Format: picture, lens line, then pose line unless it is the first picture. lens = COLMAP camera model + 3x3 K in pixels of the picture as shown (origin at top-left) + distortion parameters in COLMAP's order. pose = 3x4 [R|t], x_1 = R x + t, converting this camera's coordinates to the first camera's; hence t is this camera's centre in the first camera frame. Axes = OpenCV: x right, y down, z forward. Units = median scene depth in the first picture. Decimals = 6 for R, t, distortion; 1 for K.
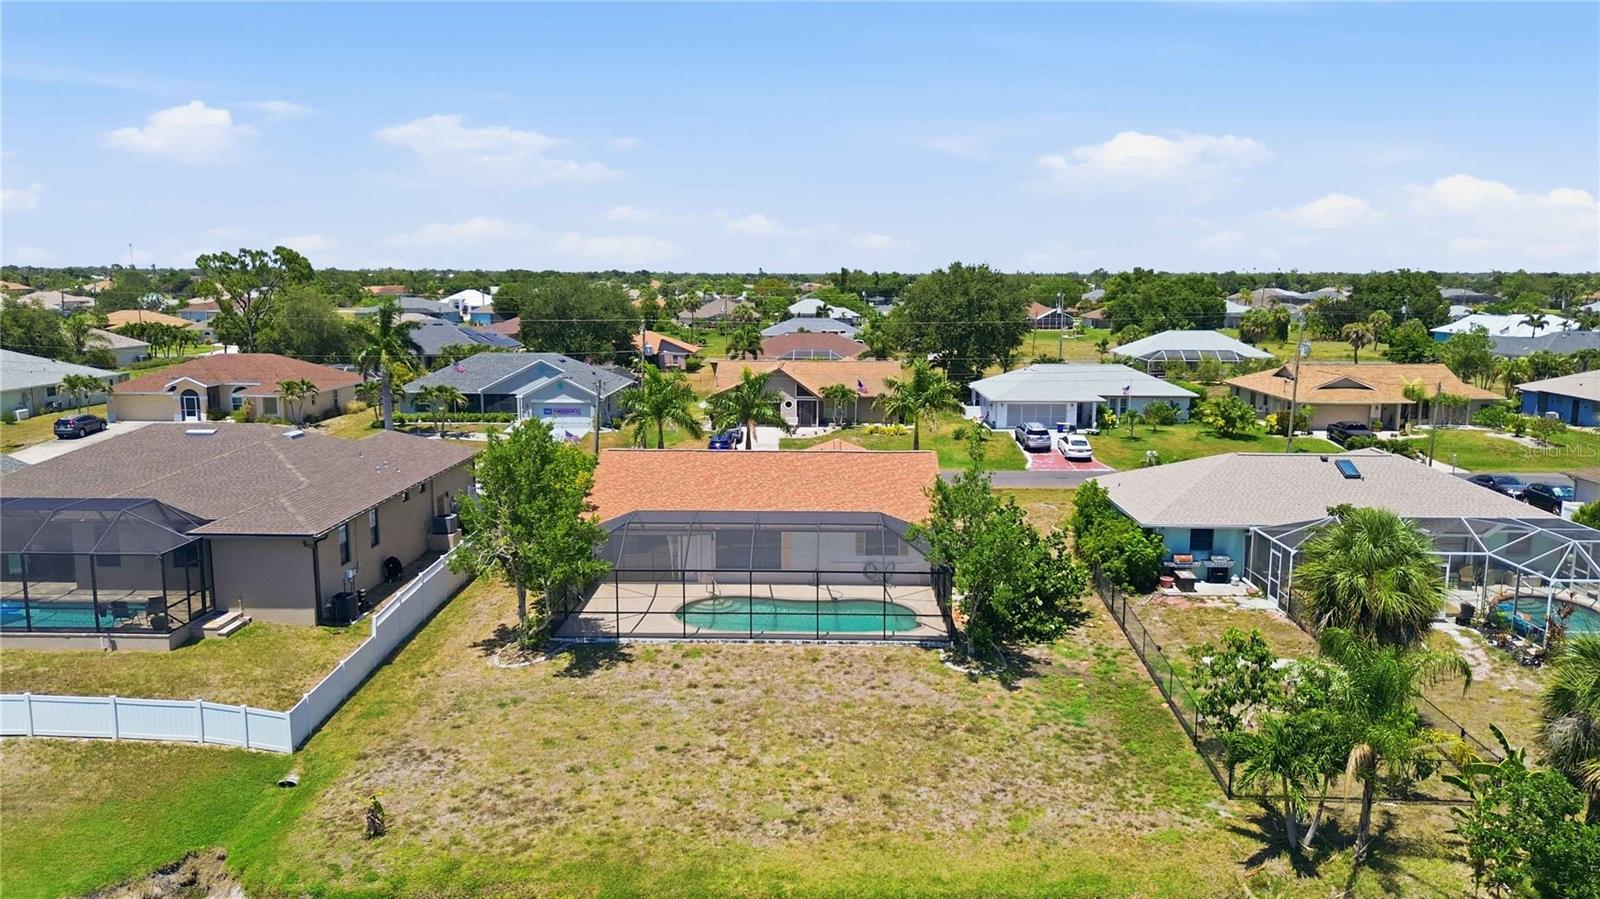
lens RADIAL K [[1151.7, 0, 800.0], [0, 1151.7, 449.5], [0, 0, 1]] dist [0.022815, -0.002631]
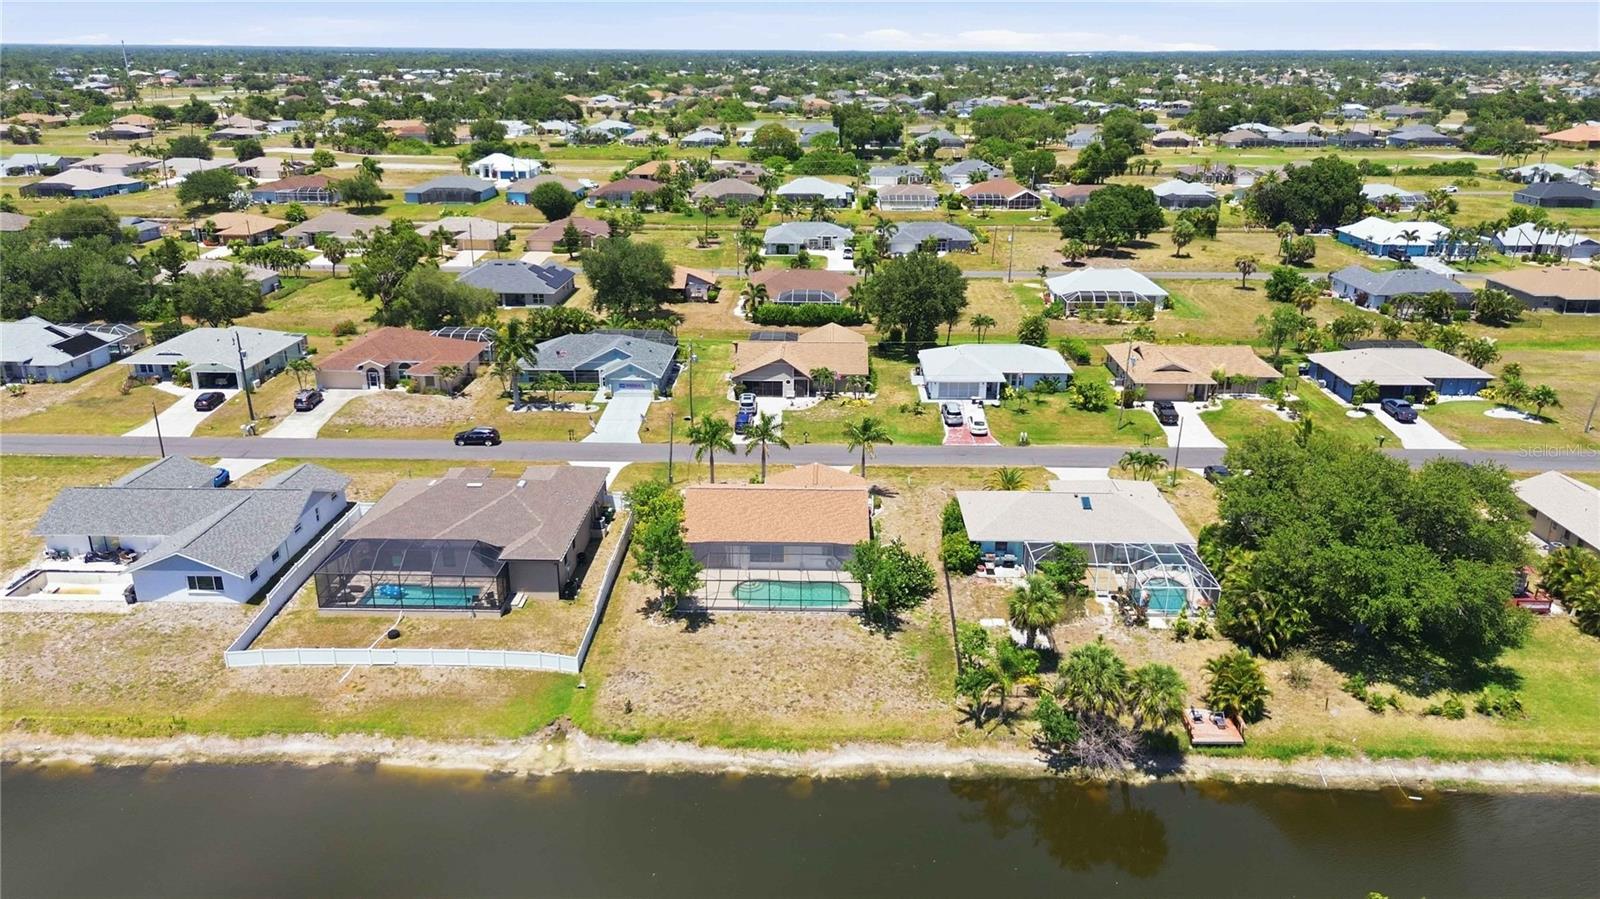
lens RADIAL K [[1135.0, 0, 800.0], [0, 1135.0, 449.5], [0, 0, 1]] dist [0.062277, -0.064009]
pose [[0.999999, 0.000454, -0.001617, 0.017518], [-0.000157, 0.983894, 0.178755, -0.526323], [0.001672, -0.178755, 0.983892, -1.056553]]
